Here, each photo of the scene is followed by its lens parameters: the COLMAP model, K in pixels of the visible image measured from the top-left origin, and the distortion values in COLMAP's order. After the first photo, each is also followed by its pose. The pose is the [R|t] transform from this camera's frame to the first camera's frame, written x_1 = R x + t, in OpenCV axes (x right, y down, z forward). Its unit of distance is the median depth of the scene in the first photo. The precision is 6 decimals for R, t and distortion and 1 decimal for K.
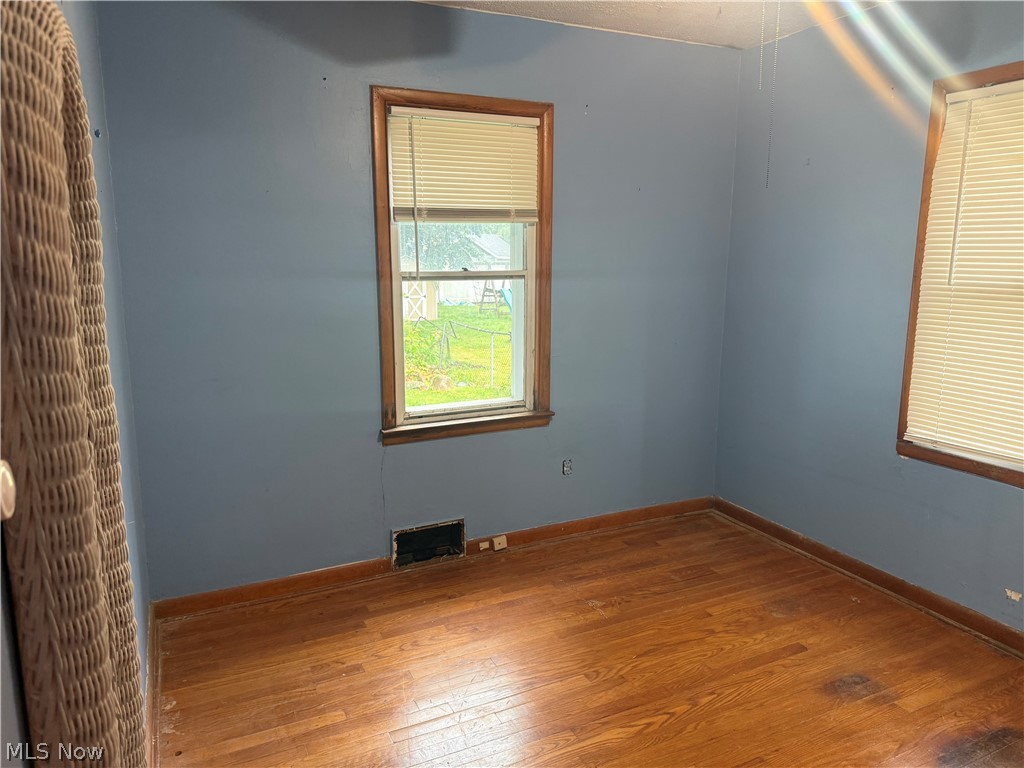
lens RADIAL K [[718.1, 0, 528.2], [0, 718.1, 380.2], [0, 0, 1]] dist [0.070396, -0.080310]
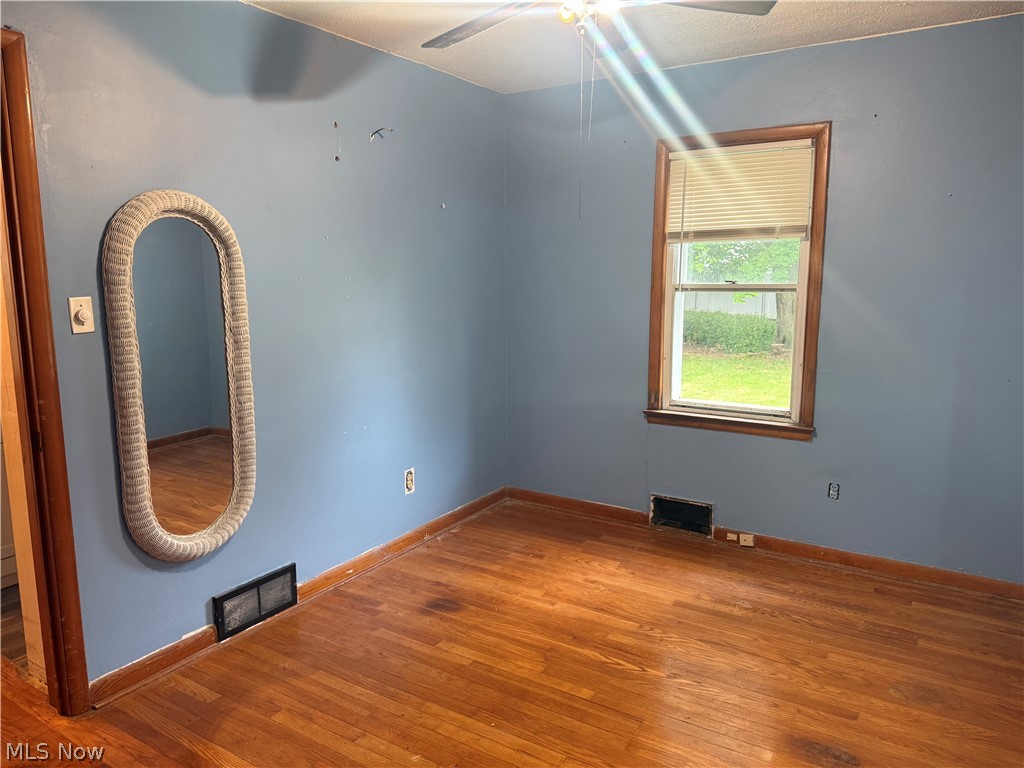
lens RADIAL K [[718.1, 0, 506.8], [0, 718.1, 384.2], [0, 0, 1]] dist [0.070396, -0.080310]
pose [[0.514847, 0.131996, -0.847059, 0.735500], [-0.149379, 0.986773, 0.062974, -0.017008], [0.844167, 0.094111, 0.527754, 0.127397]]
